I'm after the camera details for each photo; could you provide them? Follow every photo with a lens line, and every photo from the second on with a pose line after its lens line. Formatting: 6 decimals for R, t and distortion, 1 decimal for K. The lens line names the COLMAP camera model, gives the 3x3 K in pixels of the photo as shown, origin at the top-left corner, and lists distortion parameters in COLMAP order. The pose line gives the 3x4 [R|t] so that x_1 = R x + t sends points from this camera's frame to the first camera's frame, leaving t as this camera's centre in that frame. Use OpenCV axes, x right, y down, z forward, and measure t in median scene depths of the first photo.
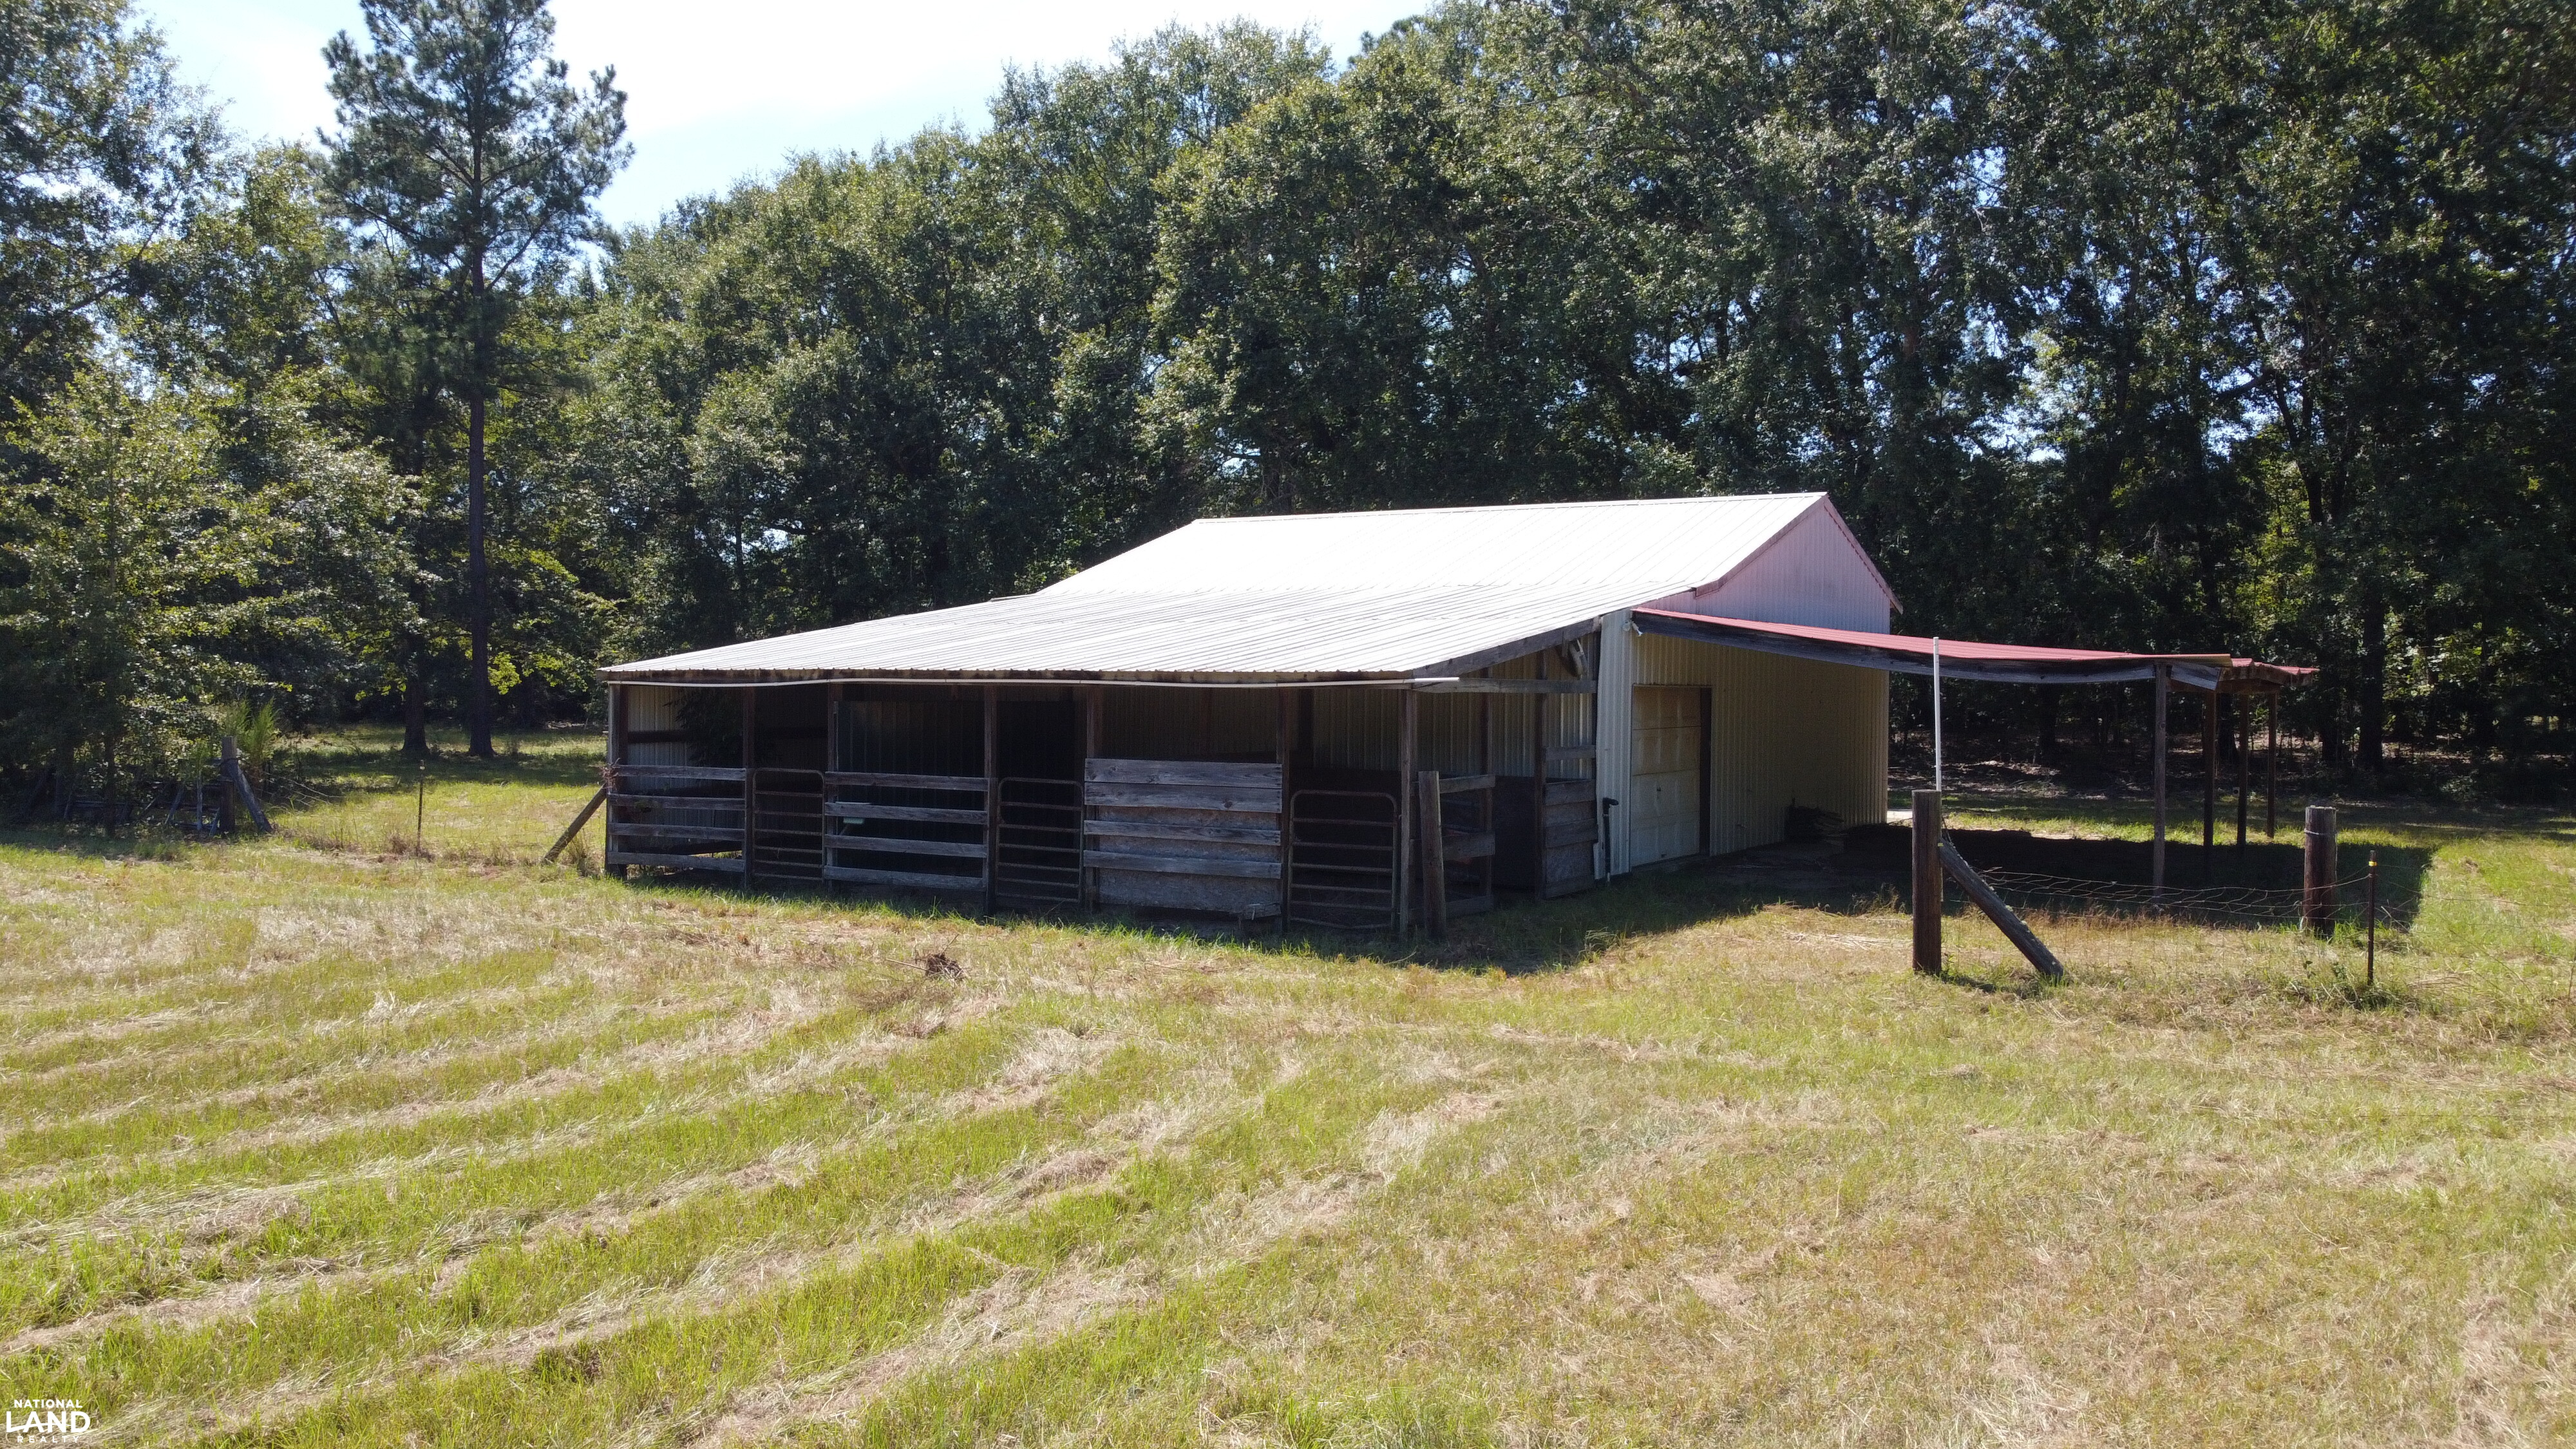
lens RADIAL K [[1937.0, 0, 1288.0], [0, 1937.0, 724.5], [0, 0, 1]] dist [-0.011591, -0.001620]
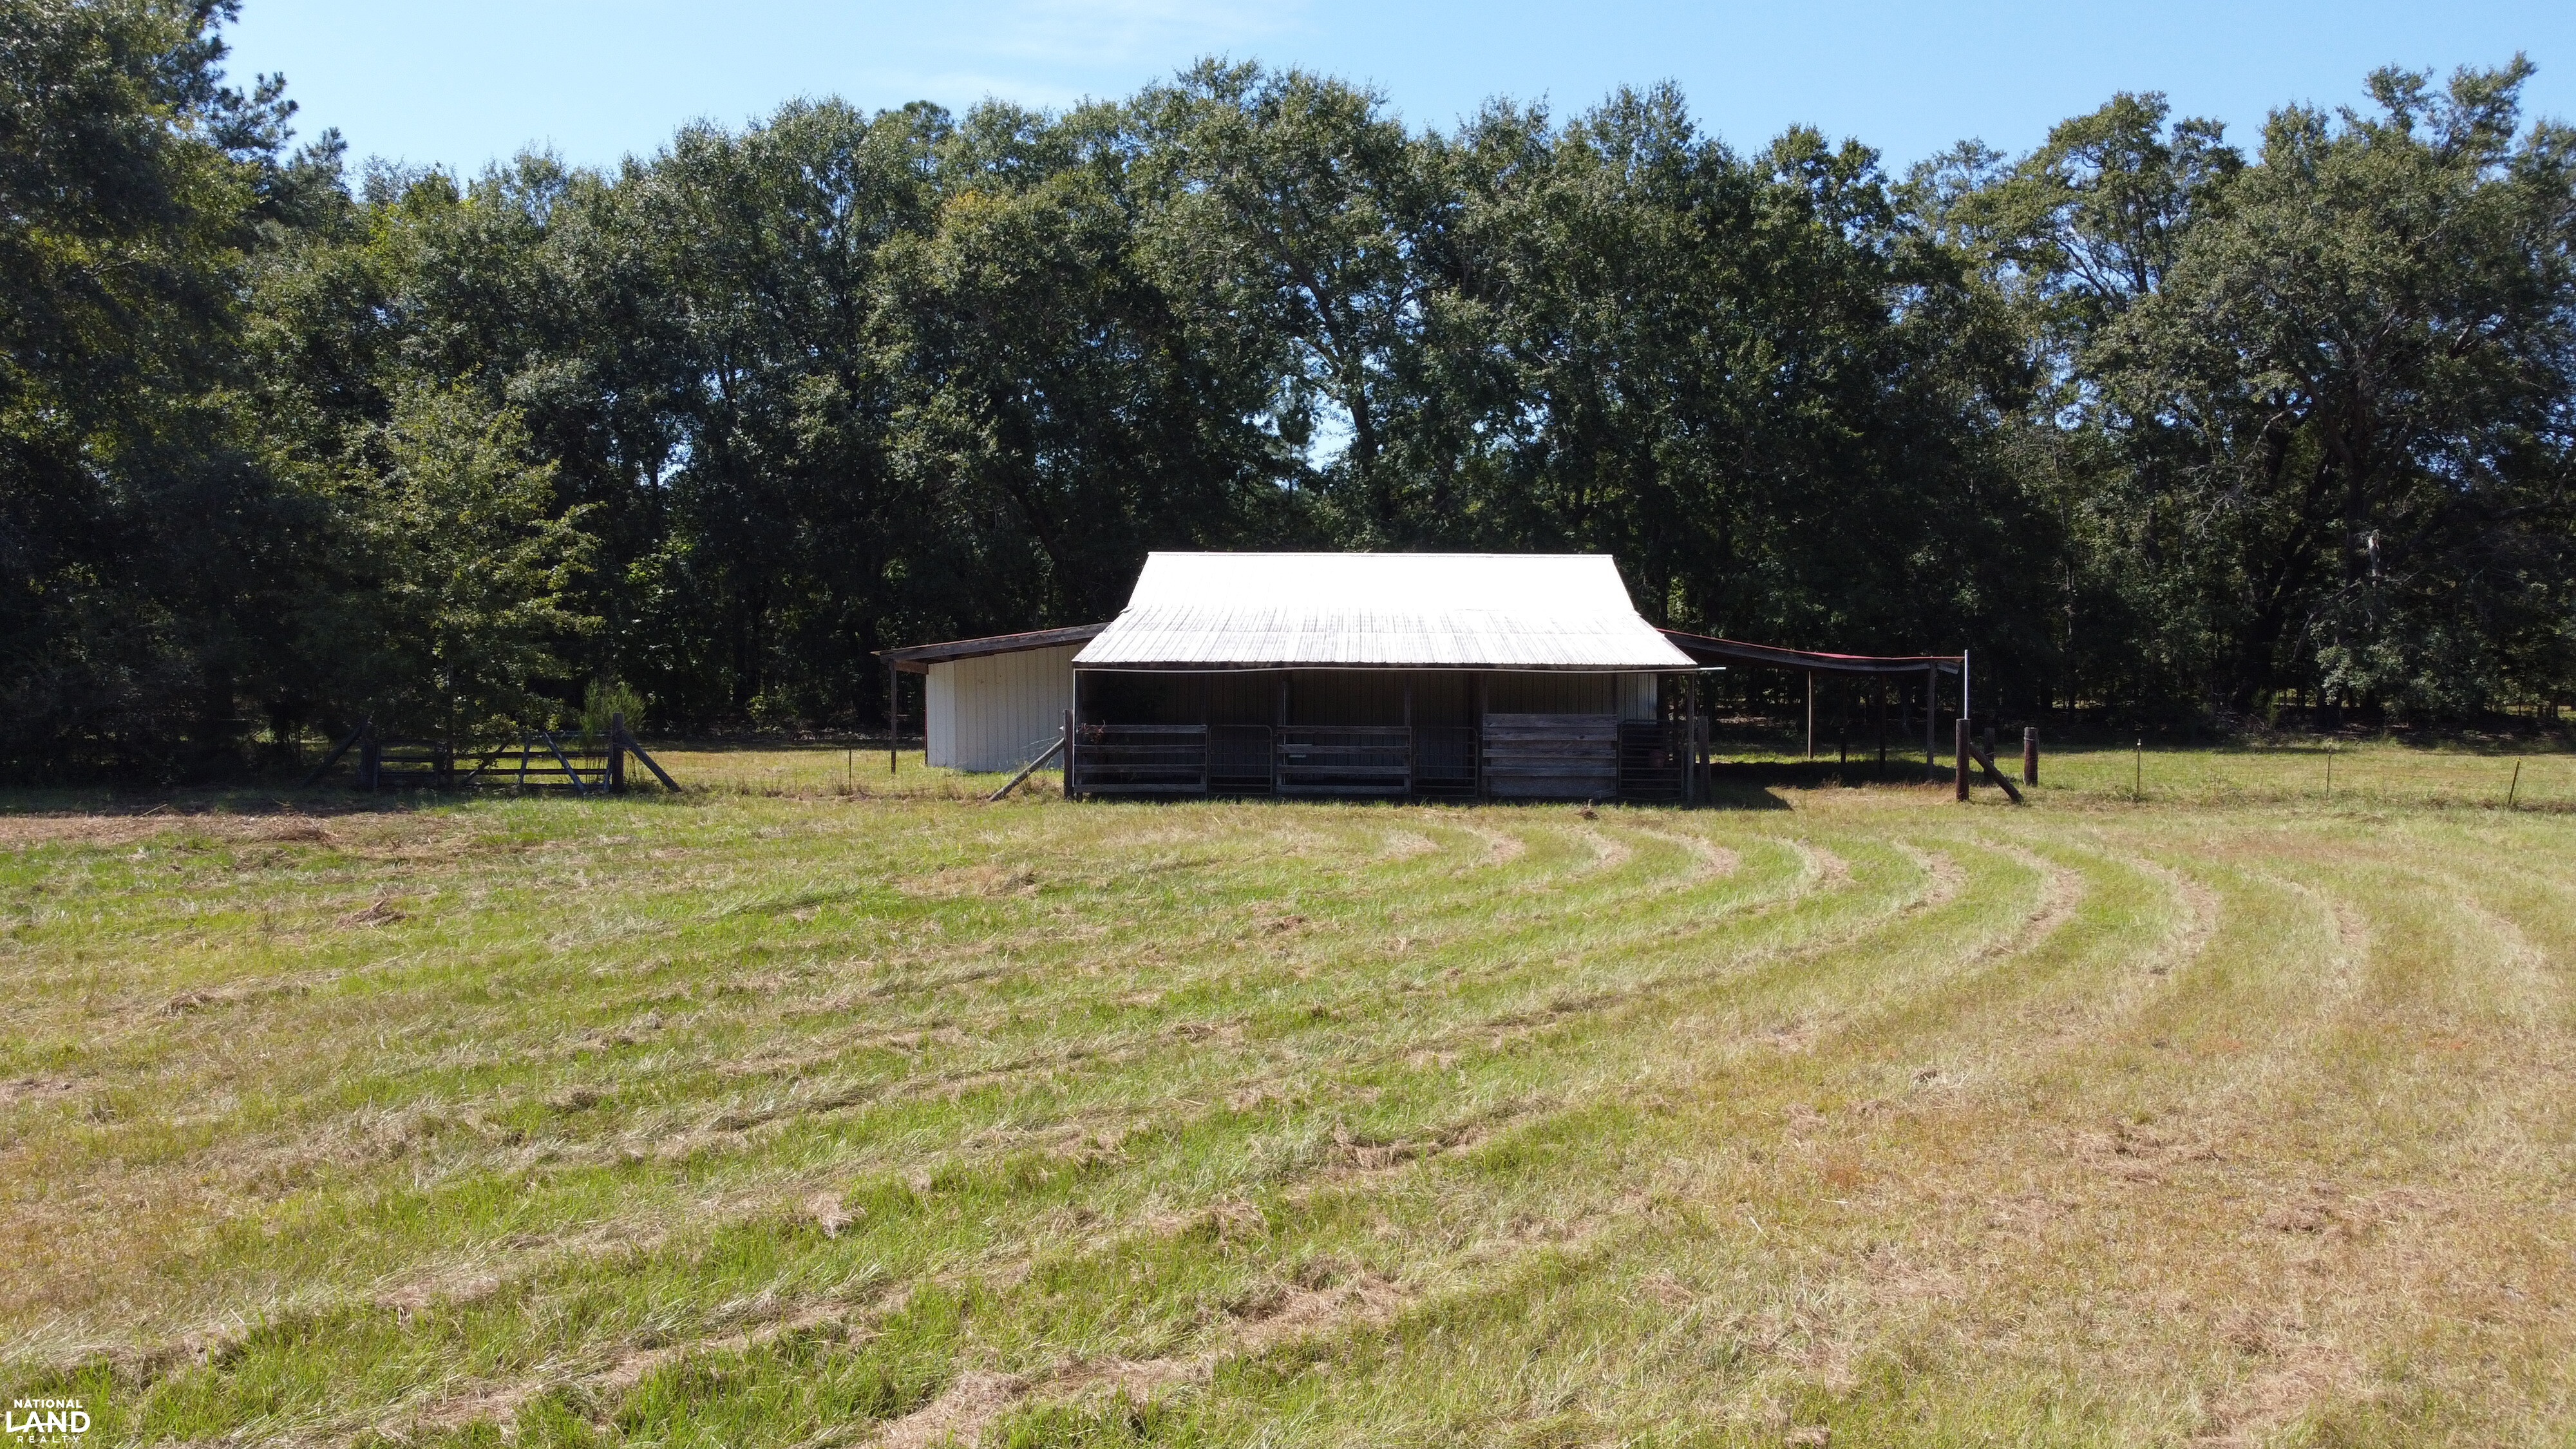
lens RADIAL K [[1937.0, 0, 1288.0], [0, 1937.0, 724.5], [0, 0, 1]] dist [-0.011591, -0.001620]
pose [[0.889684, -0.007534, 0.456515, -1.012922], [0.008133, 0.999967, 0.000653, 0.023874], [-0.456505, 0.003132, 0.889716, -0.447816]]
